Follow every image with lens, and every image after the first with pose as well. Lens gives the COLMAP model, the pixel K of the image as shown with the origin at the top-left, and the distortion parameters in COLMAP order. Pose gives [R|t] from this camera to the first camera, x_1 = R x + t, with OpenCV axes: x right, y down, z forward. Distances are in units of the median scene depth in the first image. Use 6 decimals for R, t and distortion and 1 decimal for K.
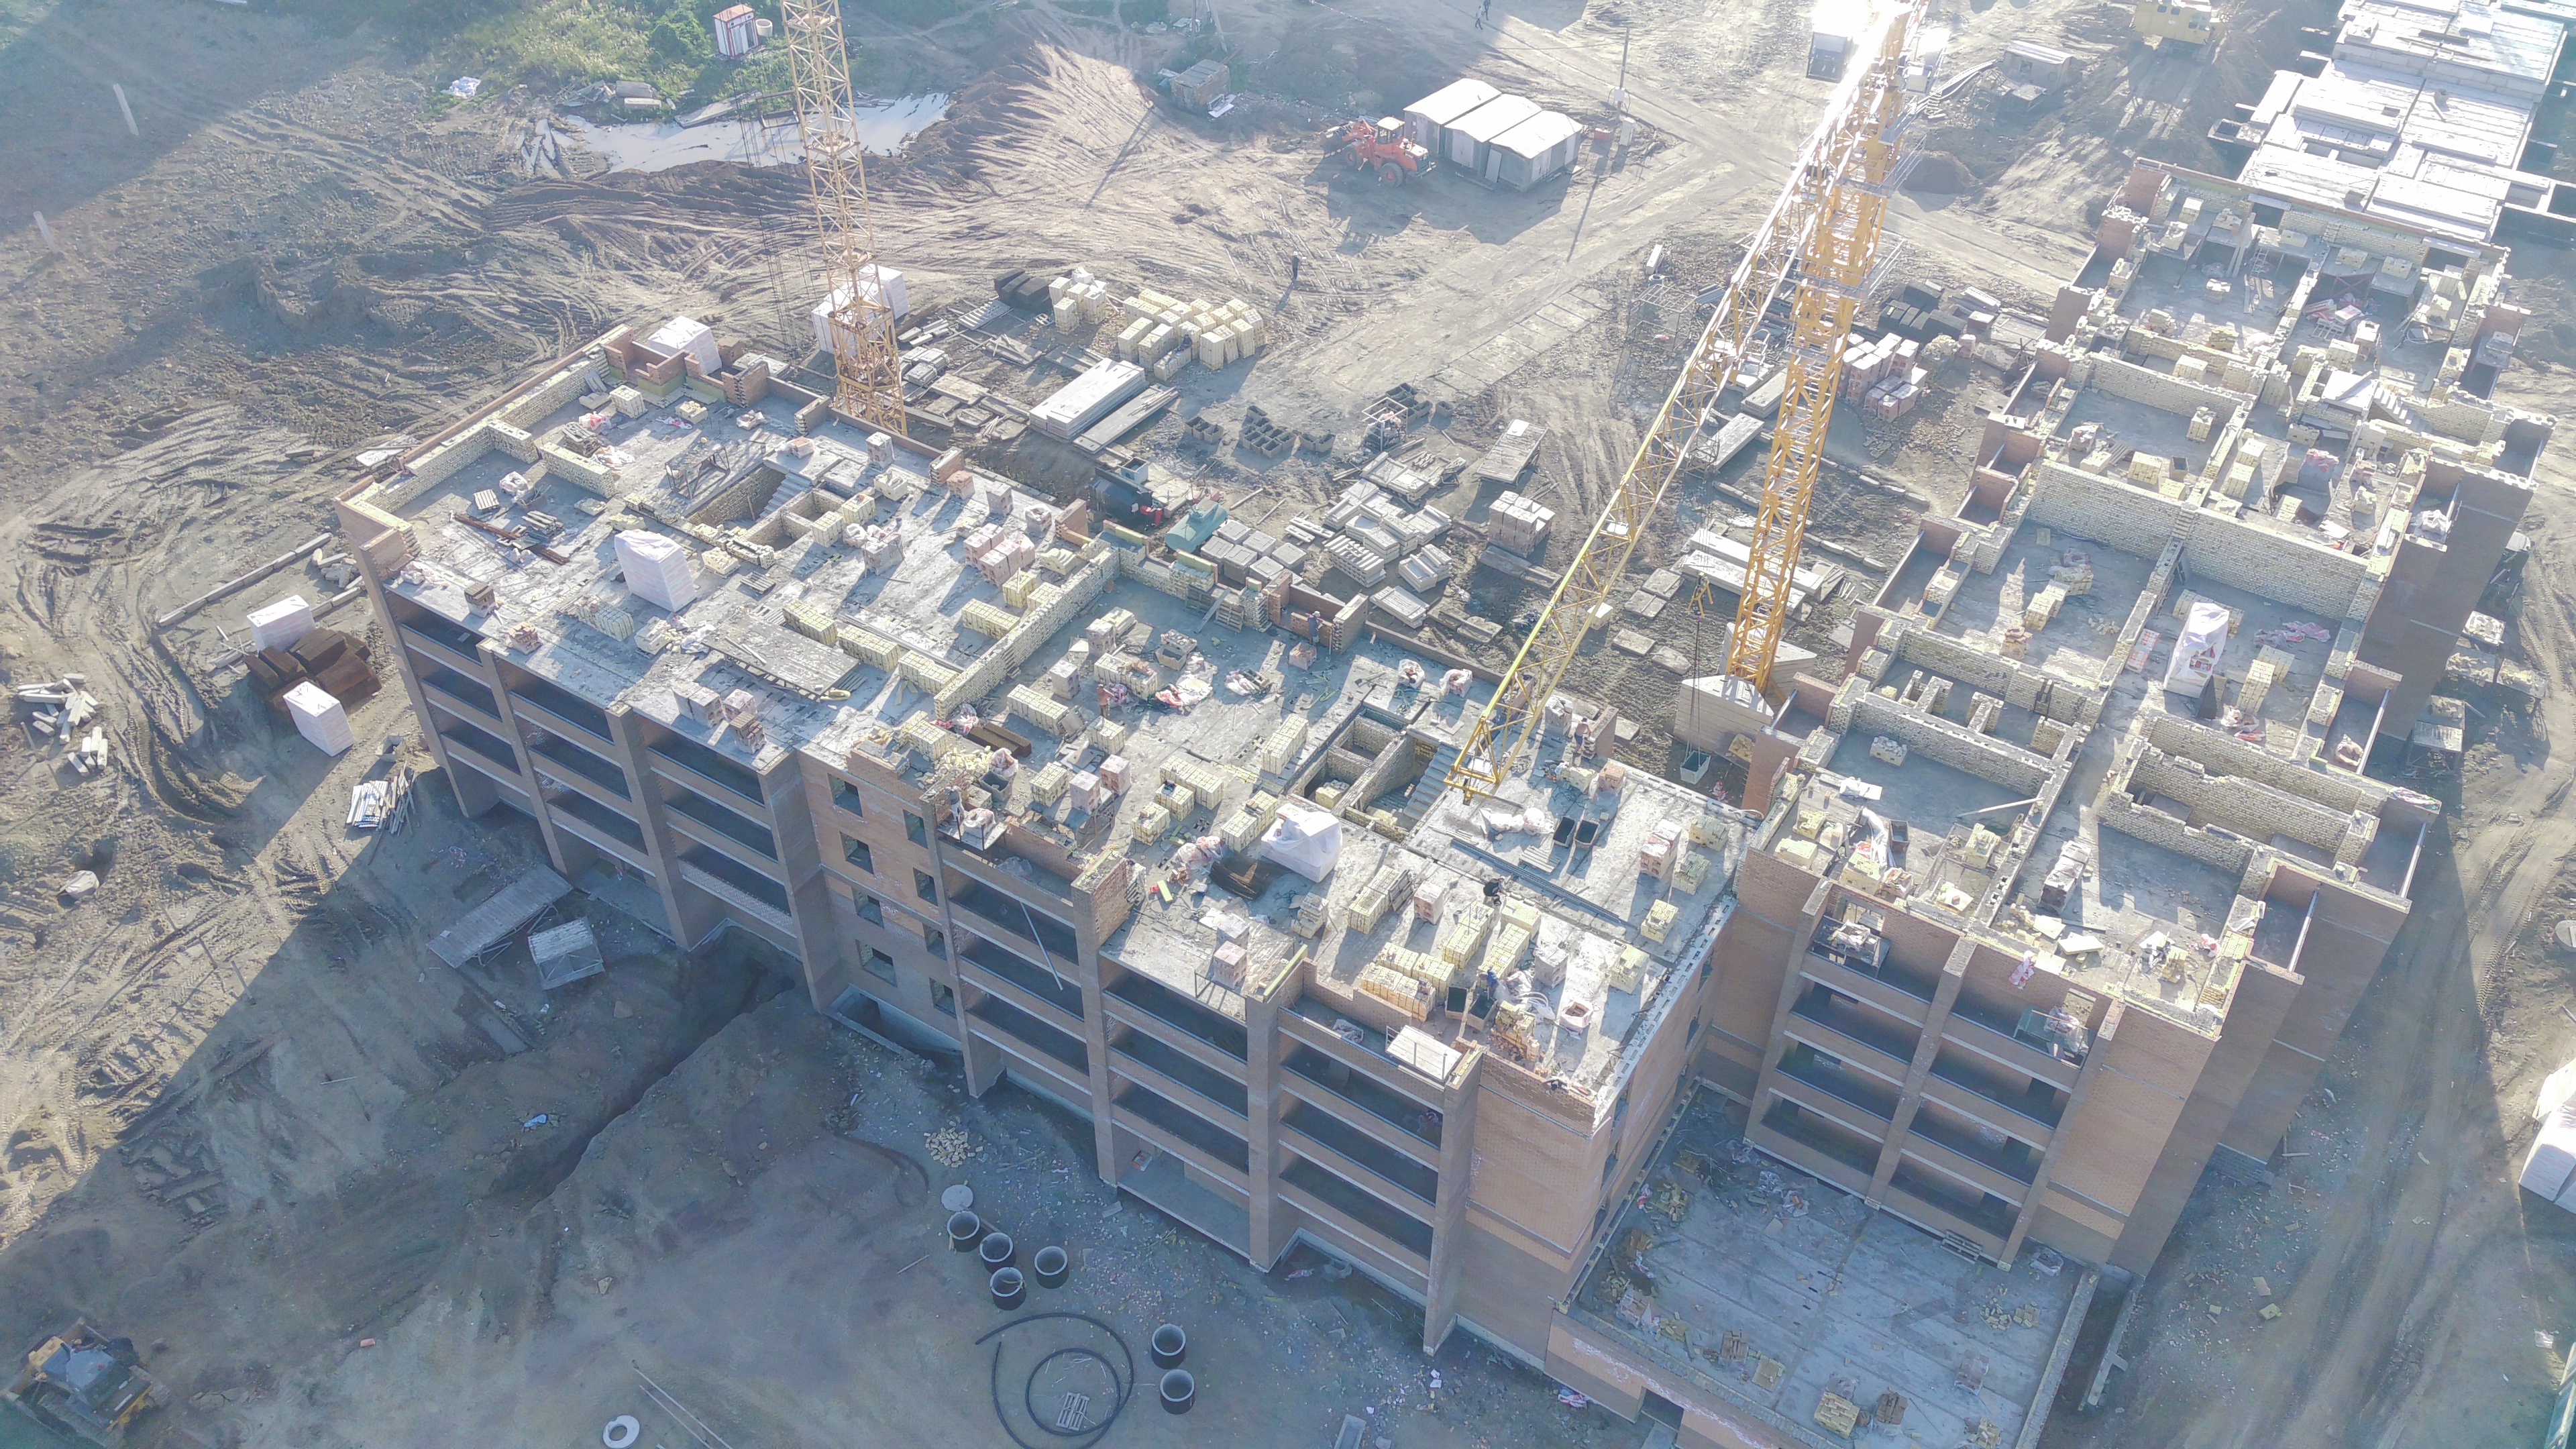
lens RADIAL K [[2019.0, 0, 1283.1], [0, 2019.0, 731.2], [0, 0, 1]] dist [0.109939, -0.191030]
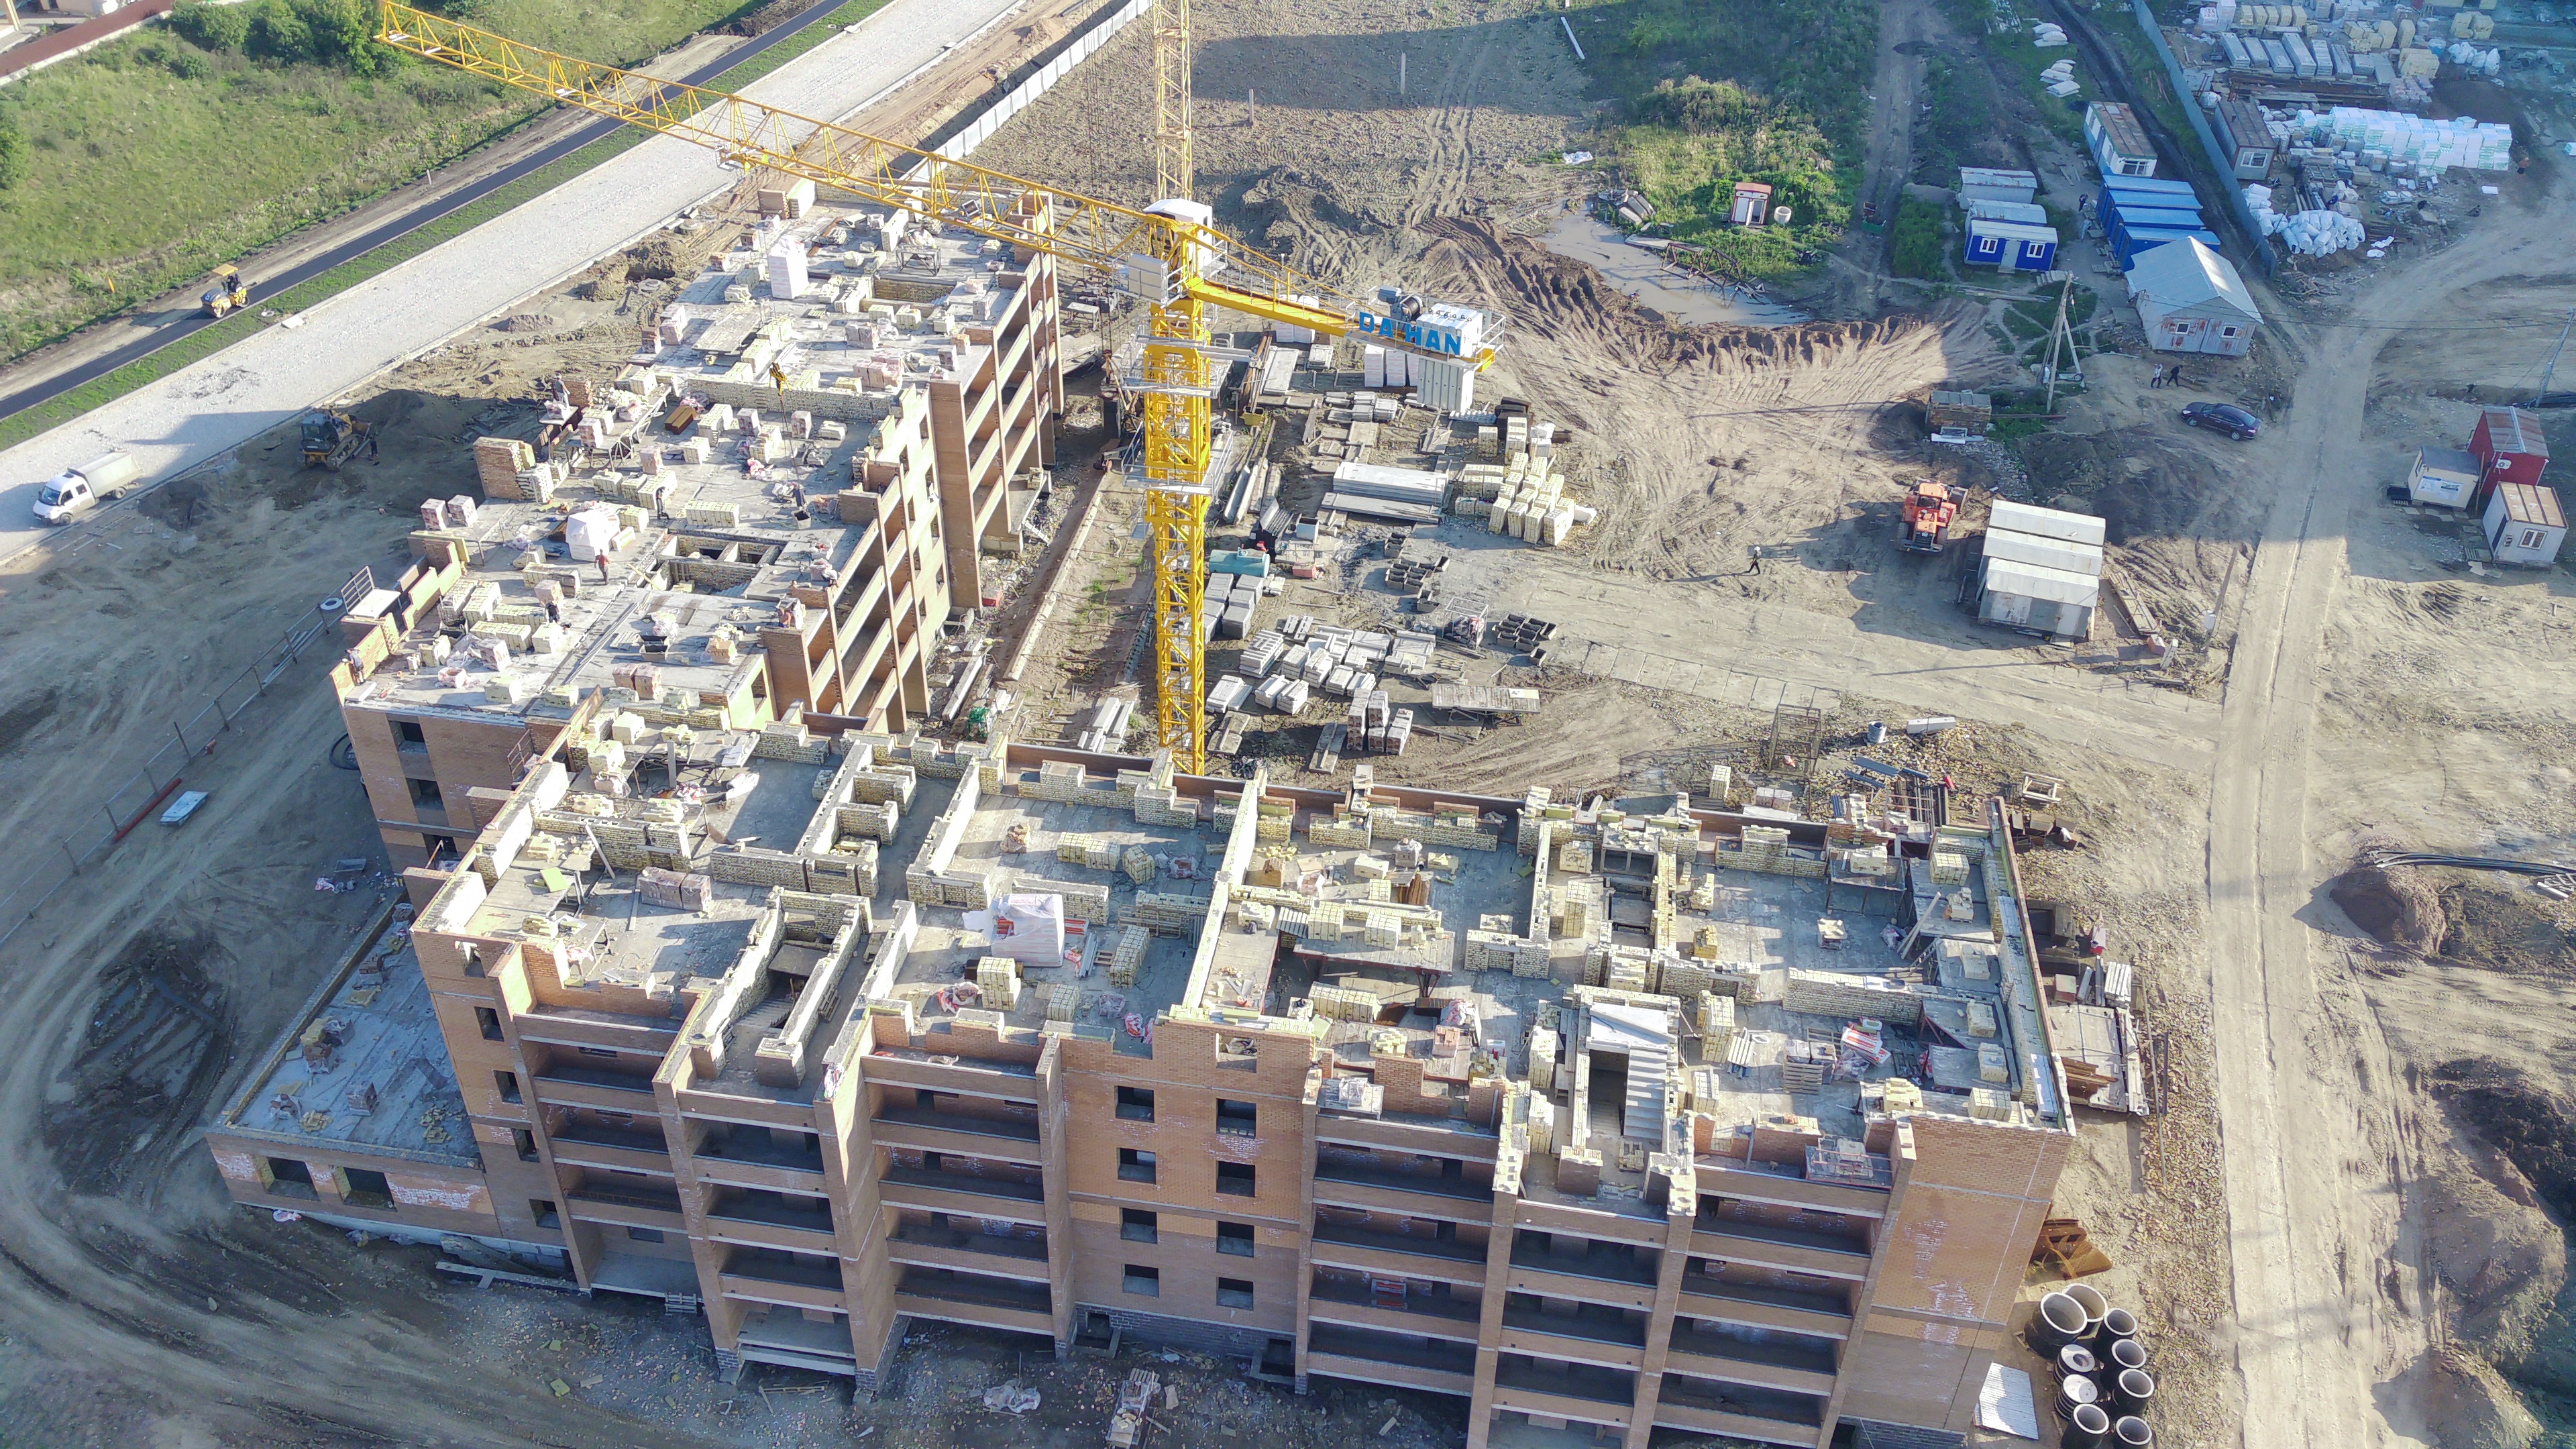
lens RADIAL K [[2019.0, 0, 1283.1], [0, 2019.0, 731.2], [0, 0, 1]] dist [0.109939, -0.191030]
pose [[0.394417, 0.548120, -0.737563, 0.909386], [-0.635041, 0.742716, 0.212358, -0.306732], [0.664198, 0.384625, 0.641018, 0.350223]]
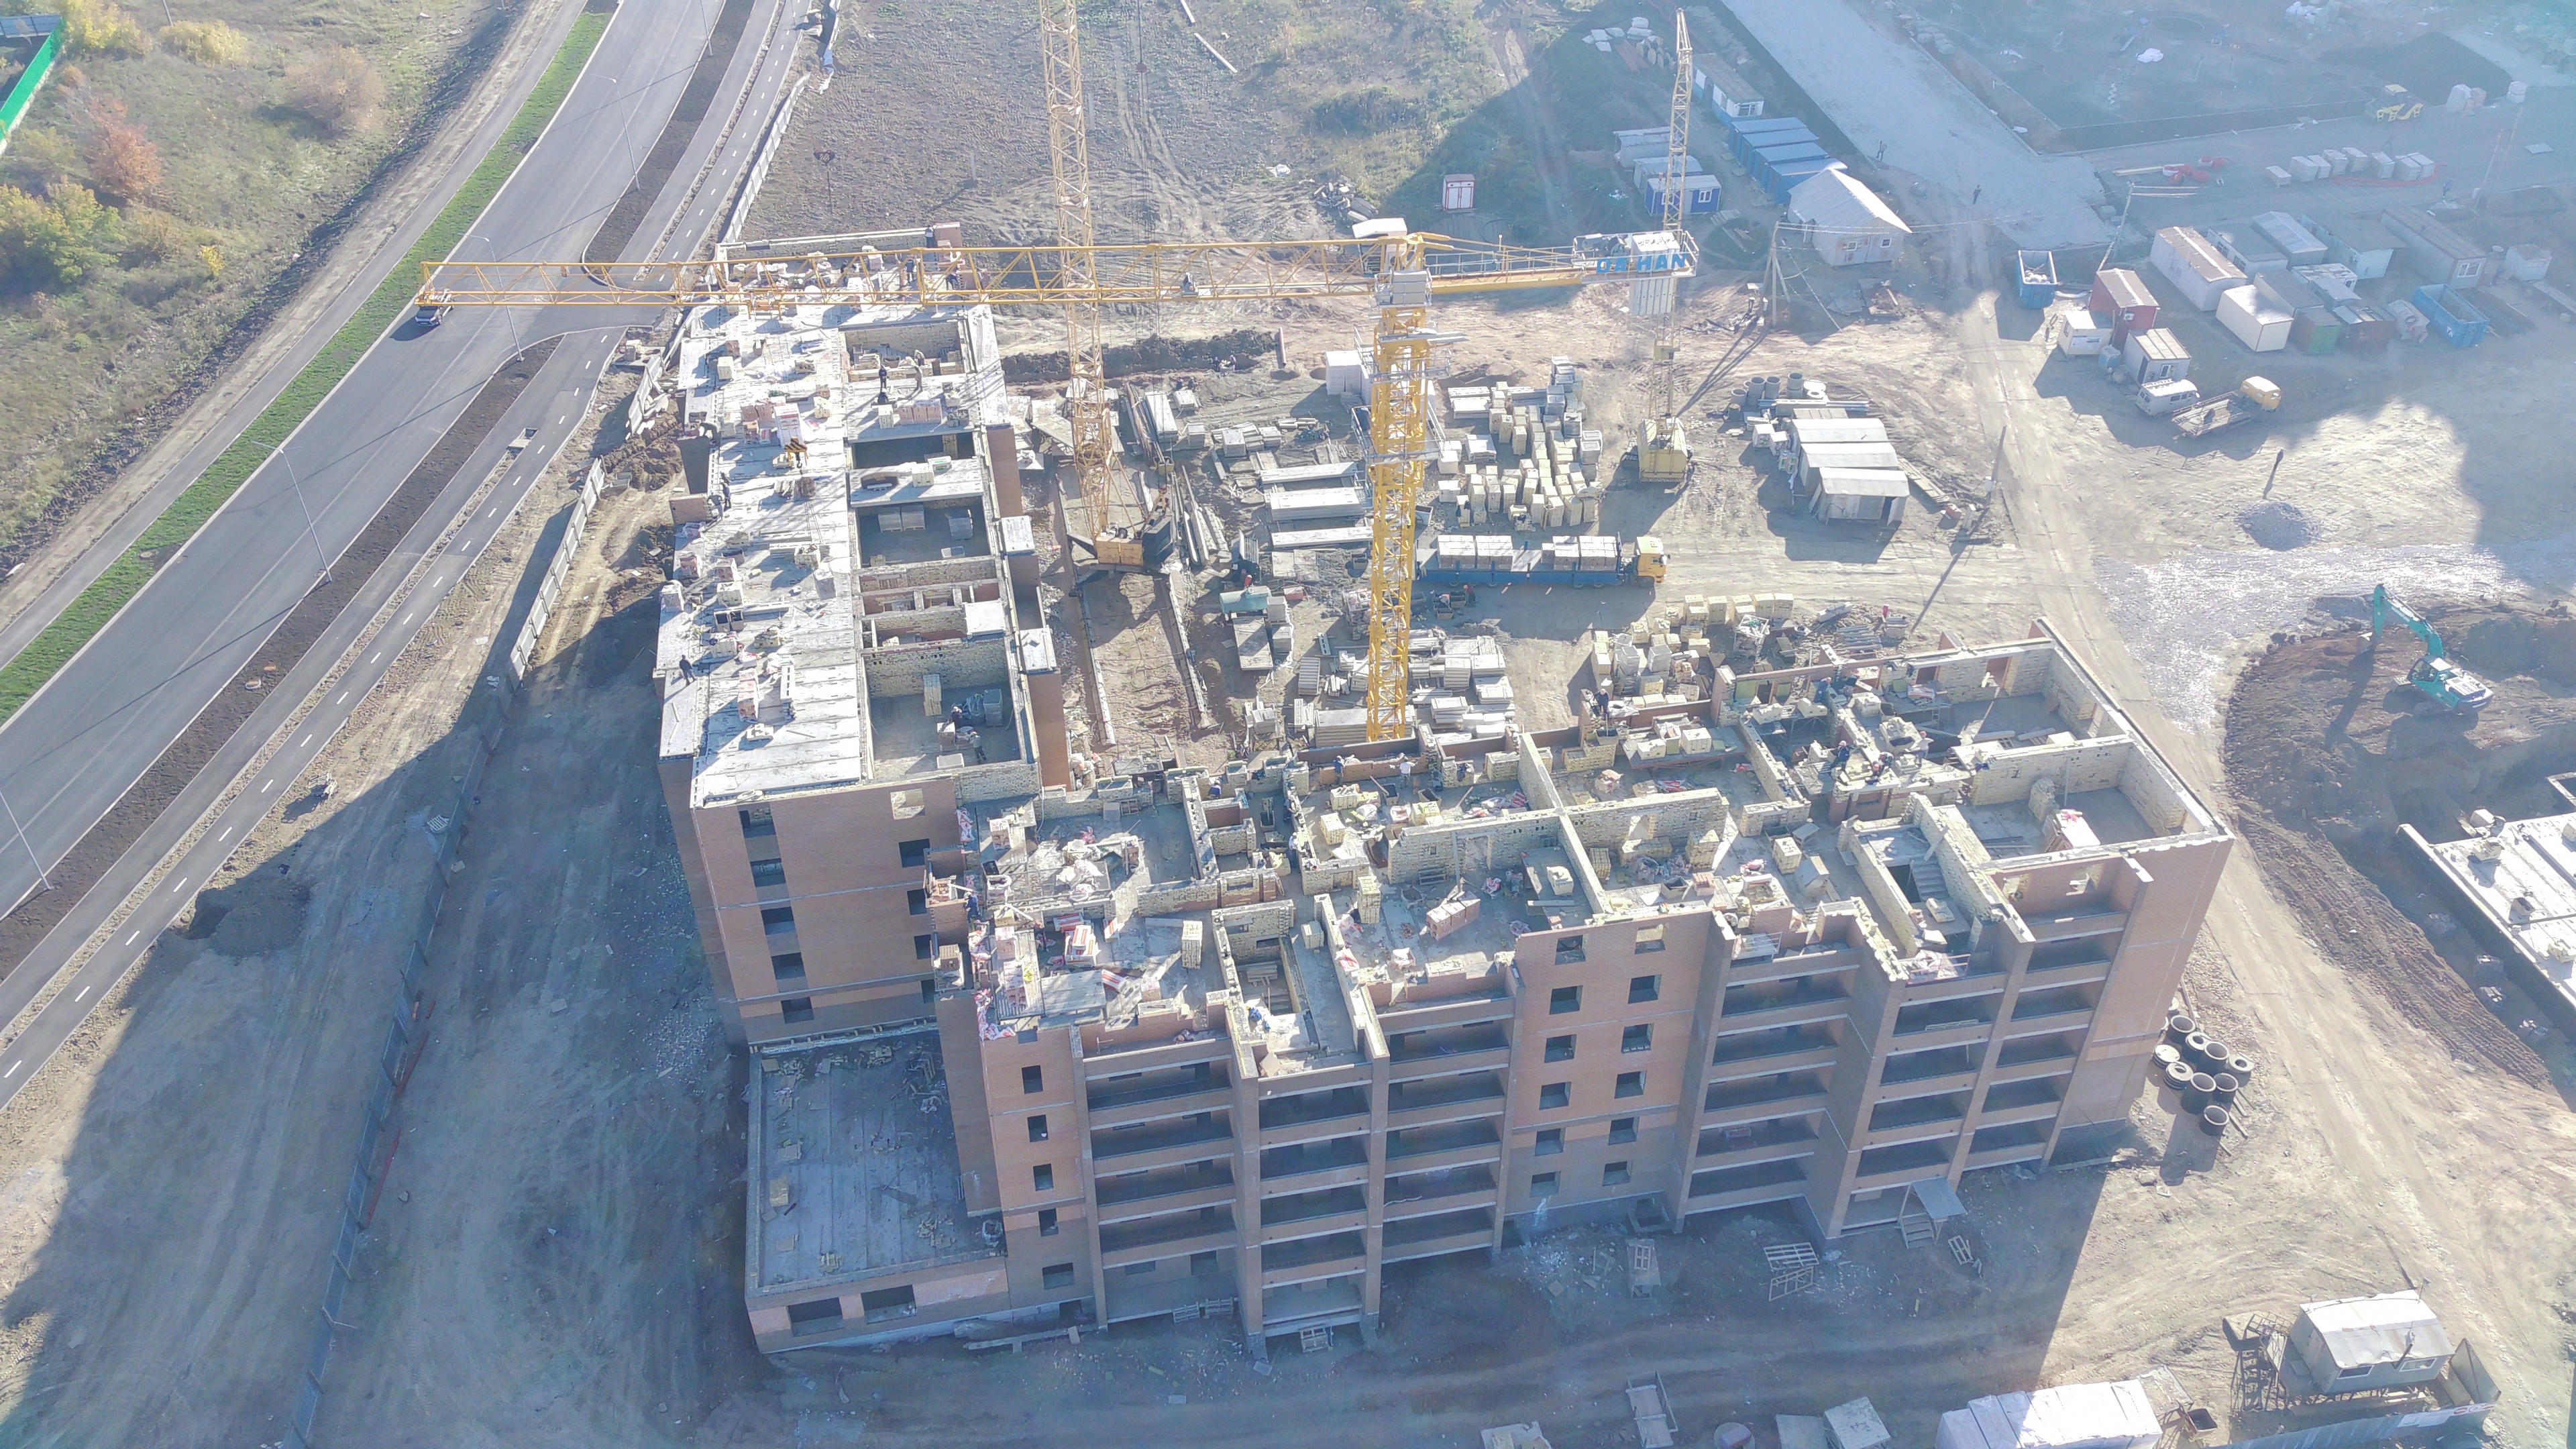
lens RADIAL K [[1999.6, 0, 1283.3], [0, 1999.6, 744.9], [0, 0, 1]] dist [0.163974, -0.320514]
pose [[0.689222, 0.454666, -0.564138, 0.798931], [-0.489764, 0.866136, 0.099704, -0.170518], [0.533951, 0.207576, 0.819639, -0.042302]]
